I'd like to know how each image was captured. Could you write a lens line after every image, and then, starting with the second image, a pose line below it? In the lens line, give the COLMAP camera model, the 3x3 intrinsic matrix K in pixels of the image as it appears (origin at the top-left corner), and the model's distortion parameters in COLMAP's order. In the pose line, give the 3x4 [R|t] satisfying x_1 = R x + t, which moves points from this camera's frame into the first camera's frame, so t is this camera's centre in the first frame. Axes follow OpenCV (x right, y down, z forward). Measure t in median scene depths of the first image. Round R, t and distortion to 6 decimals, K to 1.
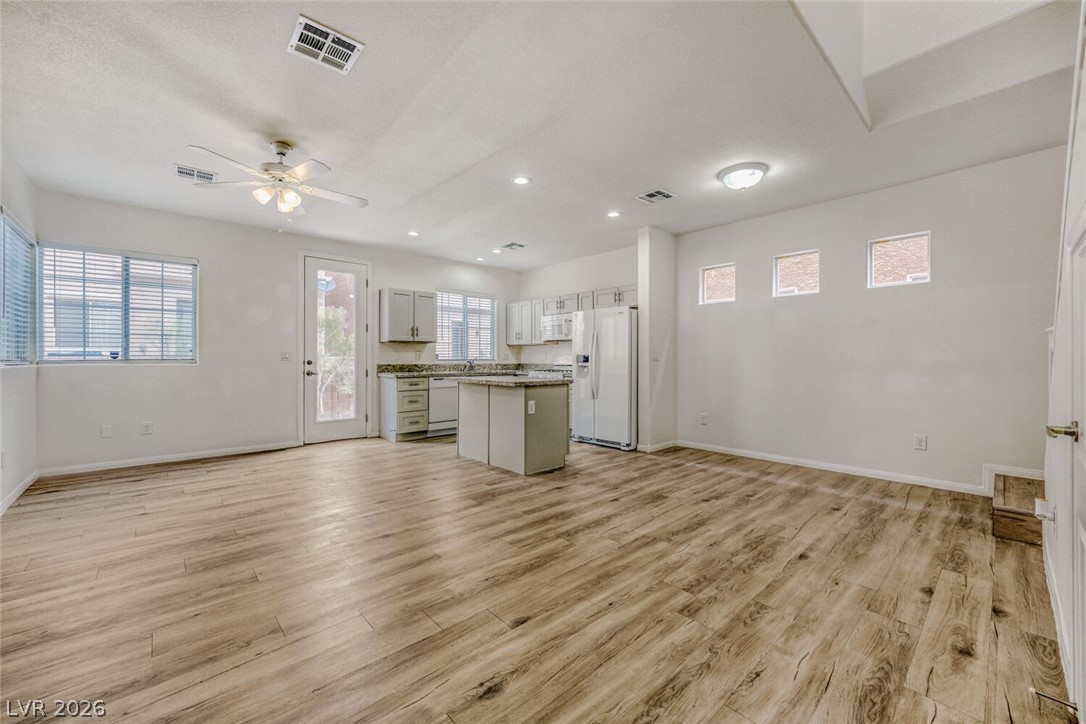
lens RADIAL K [[429.1, 0, 538.2], [0, 429.1, 363.0], [0, 0, 1]] dist [-0.018896, 0.002074]
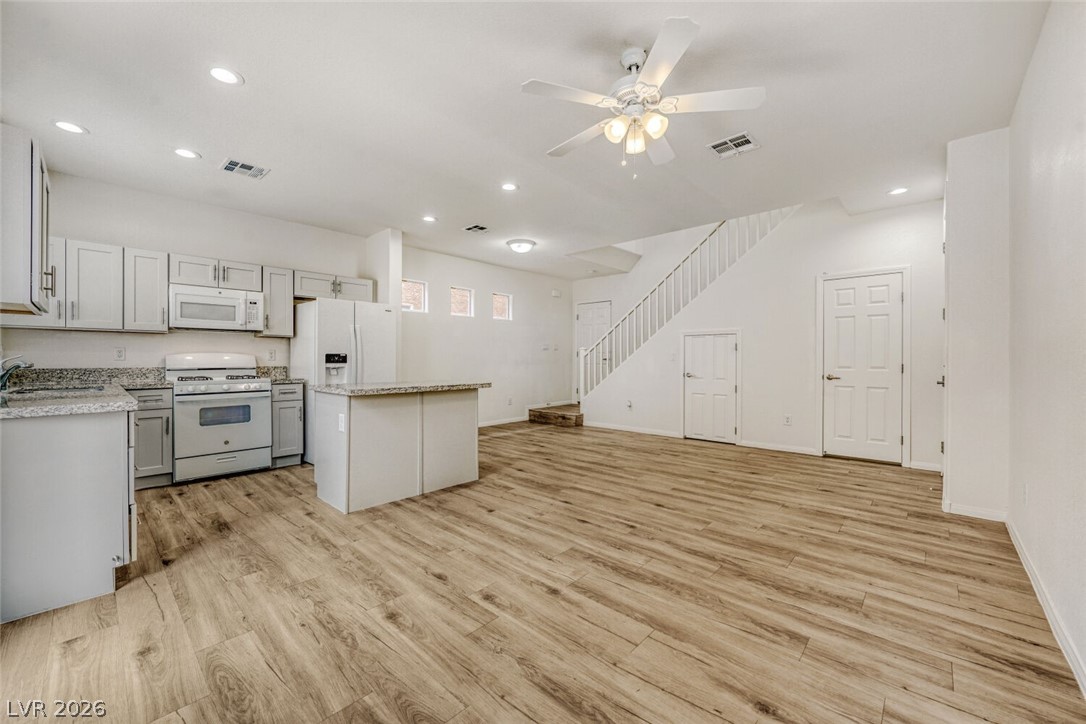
lens RADIAL K [[429.1, 0, 548.7], [0, 429.1, 359.1], [0, 0, 1]] dist [-0.018896, 0.002074]
pose [[-0.105414, -0.000897, 0.994428, -1.070125], [0.010120, 0.999947, 0.001975, -0.009849], [-0.994377, 0.010272, -0.105400, 1.006060]]
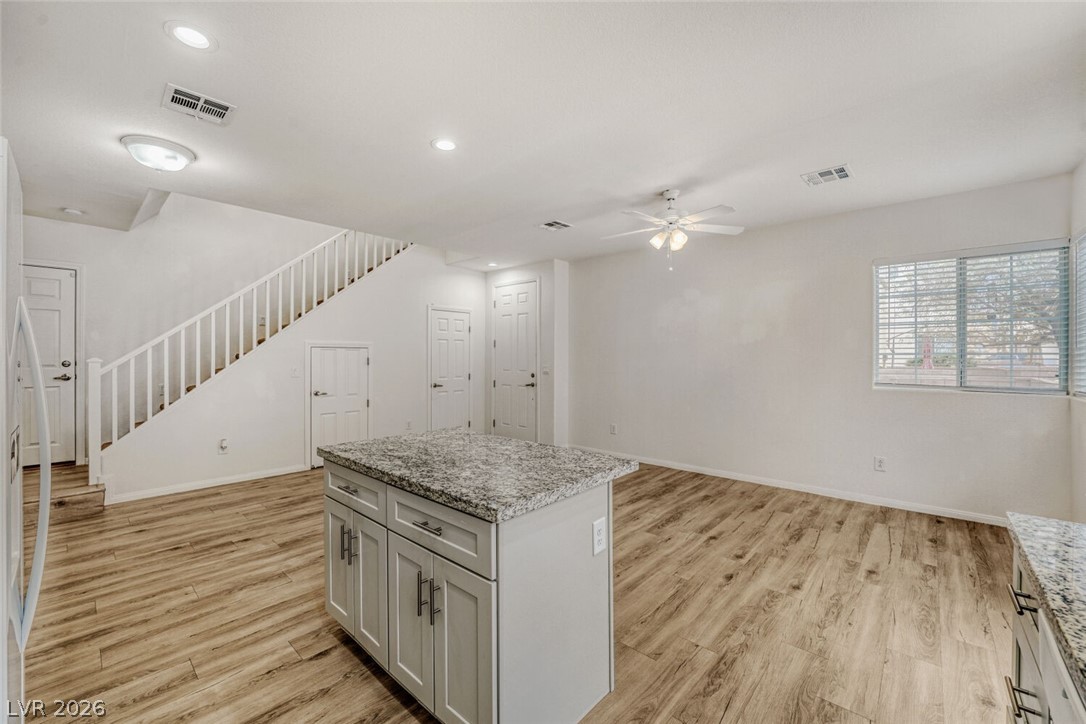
lens RADIAL K [[429.1, 0, 541.4], [0, 429.1, 359.7], [0, 0, 1]] dist [-0.018896, 0.002074]
pose [[-0.994368, -0.004153, -0.105901, -0.124628], [-0.005909, 0.999850, 0.016277, -0.074867], [0.105818, 0.016811, -0.994243, 1.725472]]
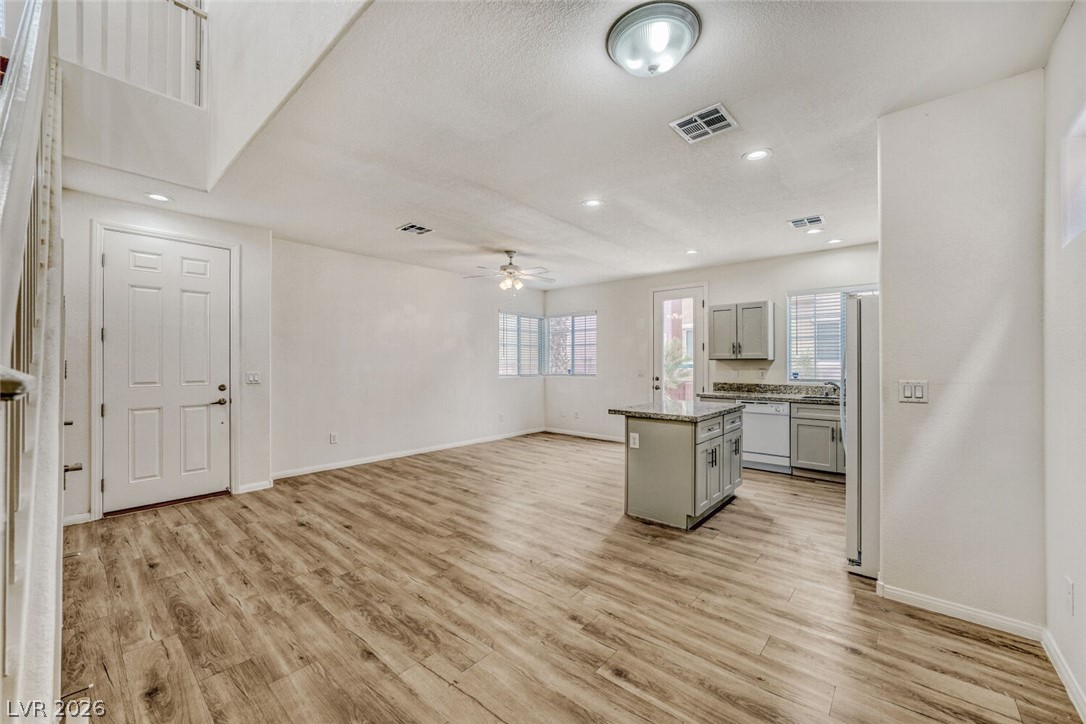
lens RADIAL K [[429.1, 0, 536.9], [0, 429.1, 358.7], [0, 0, 1]] dist [-0.018896, 0.002074]
pose [[0.111602, -0.012021, -0.993680, 0.902770], [-0.013209, 0.999821, -0.013579, -0.053579], [0.993665, 0.014641, 0.111423, 0.757992]]
